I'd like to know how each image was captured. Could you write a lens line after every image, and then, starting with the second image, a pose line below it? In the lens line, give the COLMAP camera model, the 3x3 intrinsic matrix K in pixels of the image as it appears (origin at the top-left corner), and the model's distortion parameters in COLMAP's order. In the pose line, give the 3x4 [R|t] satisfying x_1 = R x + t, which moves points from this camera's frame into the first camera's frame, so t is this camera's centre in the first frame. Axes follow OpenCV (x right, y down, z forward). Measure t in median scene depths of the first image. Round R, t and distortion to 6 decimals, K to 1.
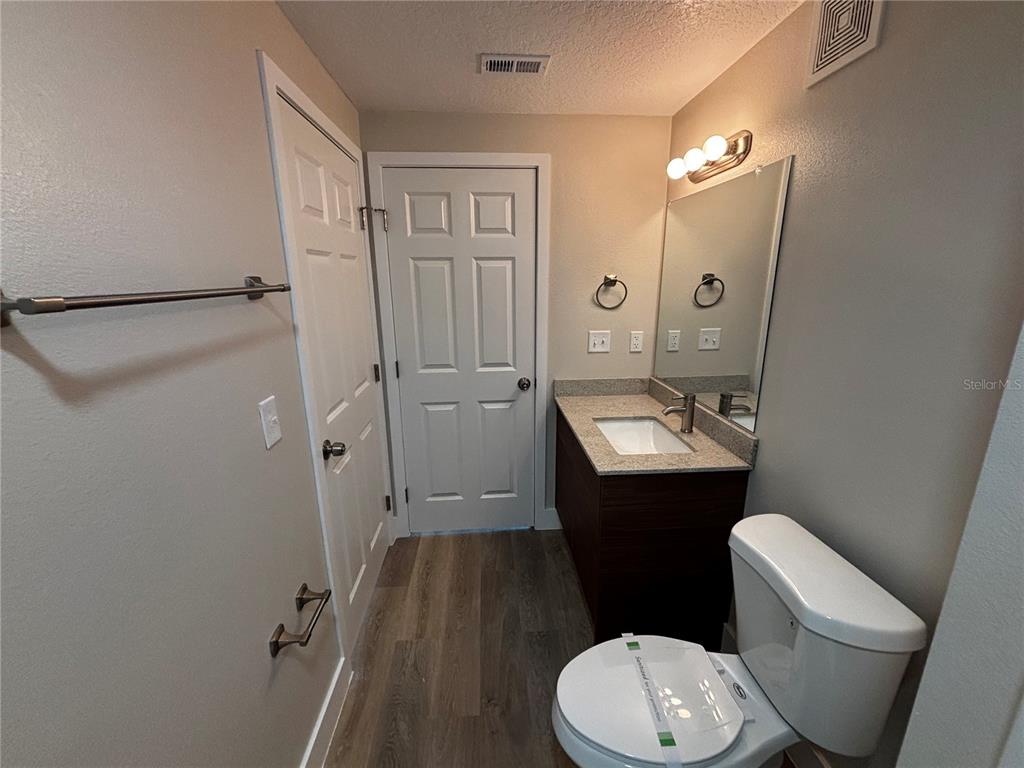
lens RADIAL K [[415.2, 0, 522.0], [0, 415.2, 379.9], [0, 0, 1]] dist [0.019012, -0.000243]
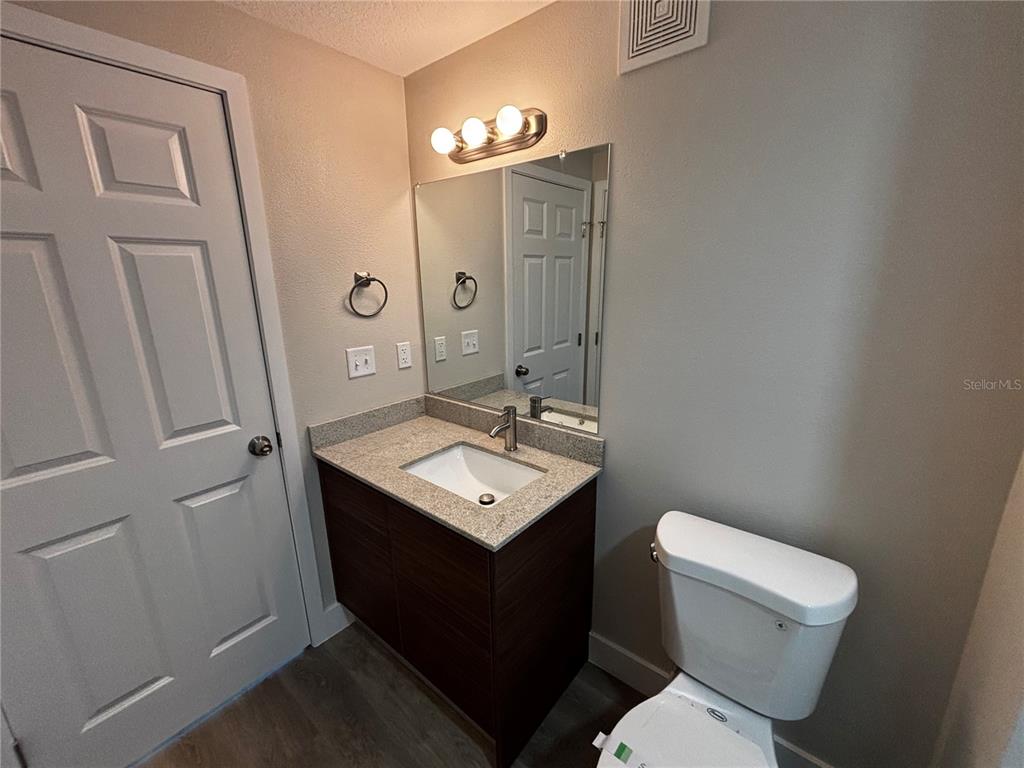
lens RADIAL K [[414.3, 0, 512.8], [0, 414.3, 382.9], [0, 0, 1]] dist [0.002850, -0.000513]
pose [[0.704719, -0.181363, 0.685915, -0.140524], [0.182005, 0.980636, 0.072295, -0.060377], [-0.685744, 0.073892, 0.724082, 0.281291]]
